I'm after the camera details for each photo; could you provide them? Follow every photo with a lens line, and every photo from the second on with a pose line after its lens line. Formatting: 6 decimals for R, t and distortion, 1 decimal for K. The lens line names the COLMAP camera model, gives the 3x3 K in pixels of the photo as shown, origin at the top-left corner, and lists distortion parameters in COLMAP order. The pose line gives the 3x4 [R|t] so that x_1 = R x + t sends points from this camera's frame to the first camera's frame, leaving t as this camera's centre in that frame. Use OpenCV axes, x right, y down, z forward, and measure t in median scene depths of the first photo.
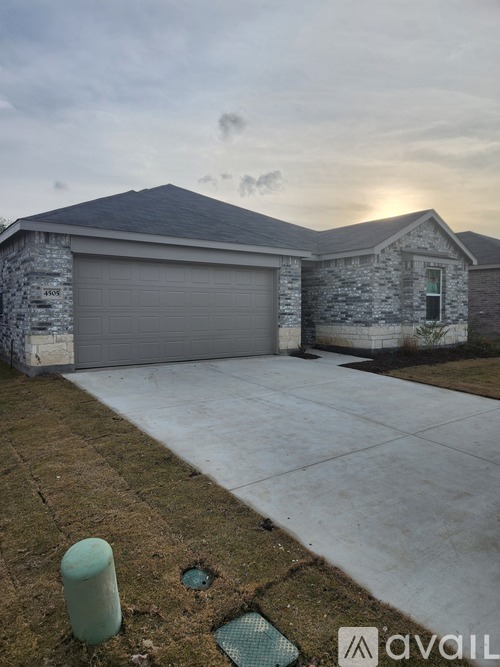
lens RADIAL K [[447.2, 0, 244.0], [0, 447.2, 329.9], [0, 0, 1]] dist [0.035213, -0.003536]
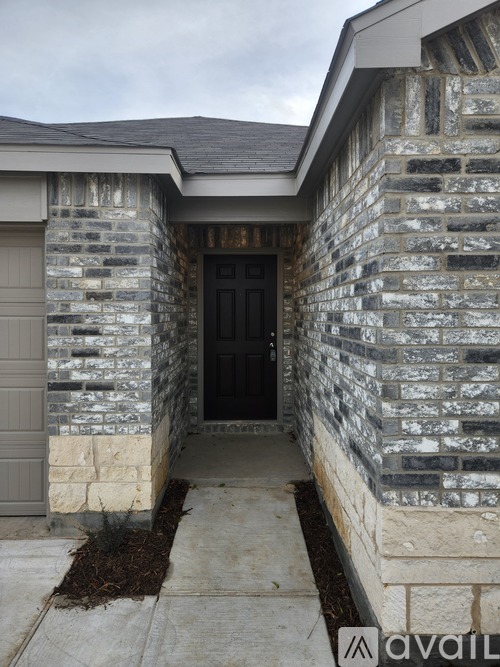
lens RADIAL K [[447.2, 0, 257.0], [0, 447.2, 324.4], [0, 0, 1]] dist [0.035213, -0.003536]
pose [[0.820538, 0.017810, -0.571315, 0.342939], [-0.028096, 0.999563, -0.009191, -0.074596], [0.570901, 0.023593, 0.820680, 0.826376]]
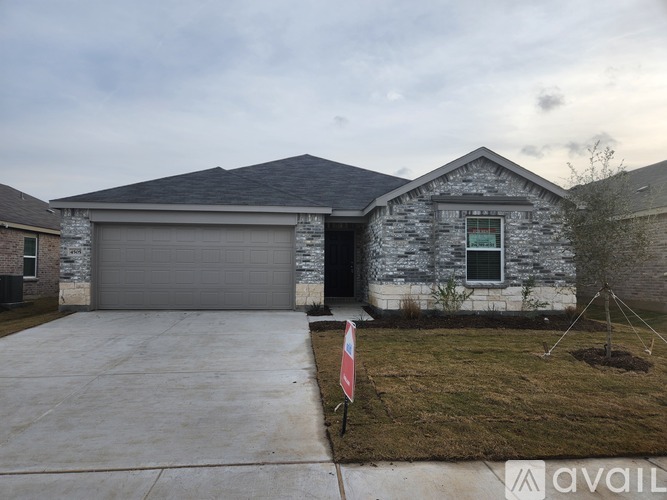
lens RADIAL K [[447.2, 0, 331.3], [0, 447.2, 252.2], [0, 0, 1]] dist [0.035213, -0.003536]
pose [[0.848434, -0.014431, -0.529105, 0.676490], [-0.032983, 0.996244, -0.080060, 0.002465], [0.528273, 0.085377, 0.844771, 0.174501]]
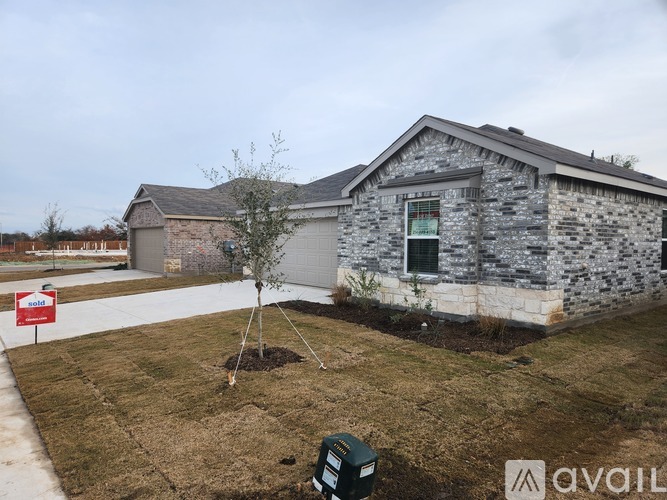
lens RADIAL K [[447.2, 0, 331.6], [0, 447.2, 253.1], [0, 0, 1]] dist [0.035213, -0.003536]
pose [[0.060392, 0.027975, -0.997783, 1.218964], [-0.050727, 0.998402, 0.024922, -0.069763], [0.996885, 0.049109, 0.061715, 0.895570]]
